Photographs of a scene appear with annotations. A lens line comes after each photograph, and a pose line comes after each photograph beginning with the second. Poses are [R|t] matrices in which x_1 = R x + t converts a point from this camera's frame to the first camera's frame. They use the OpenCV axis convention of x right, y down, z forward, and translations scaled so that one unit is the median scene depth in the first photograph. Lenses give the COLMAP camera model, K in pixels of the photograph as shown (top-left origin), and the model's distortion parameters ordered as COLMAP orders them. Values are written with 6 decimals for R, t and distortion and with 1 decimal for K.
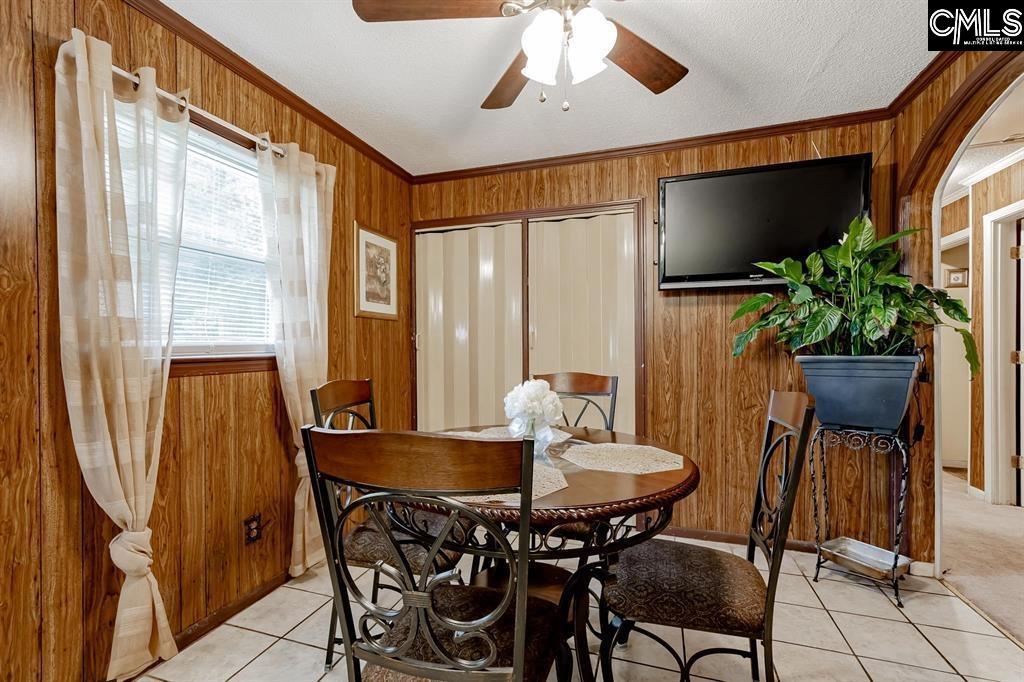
lens RADIAL K [[454.5, 0, 506.1], [0, 454.5, 351.5], [0, 0, 1]] dist [0.001812, 0.000667]
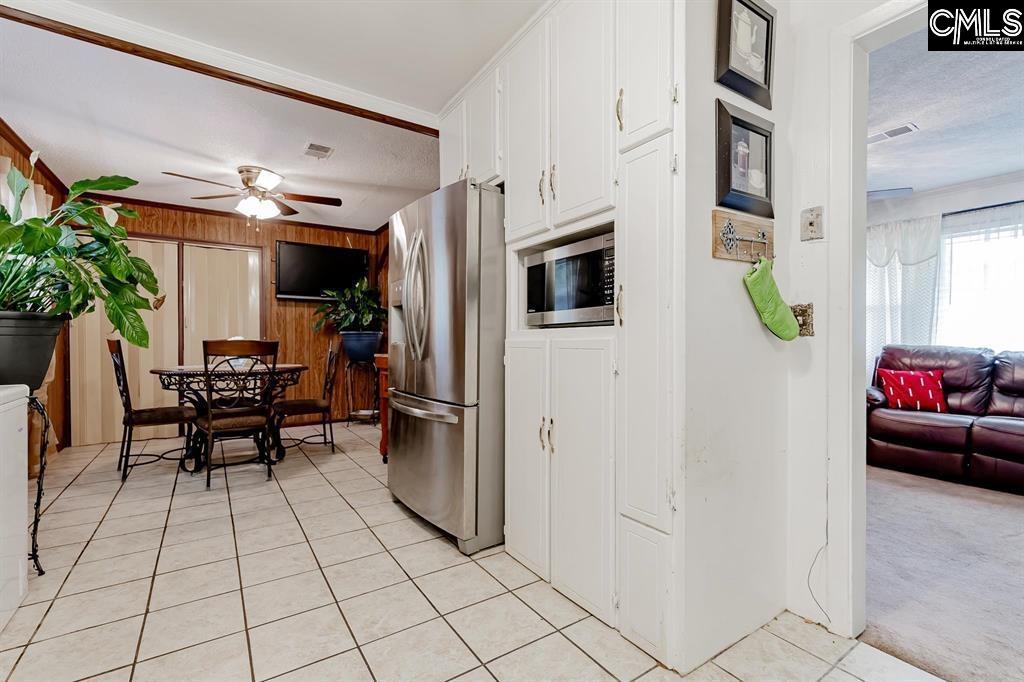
lens RADIAL K [[454.5, 0, 509.5], [0, 454.5, 344.5], [0, 0, 1]] dist [0.001812, 0.000667]
pose [[0.621235, 0.000217, 0.783624, -0.604466], [0.000210, 1.000000, -0.000444, 0.068626], [-0.783624, 0.000441, 0.621235, -1.049415]]
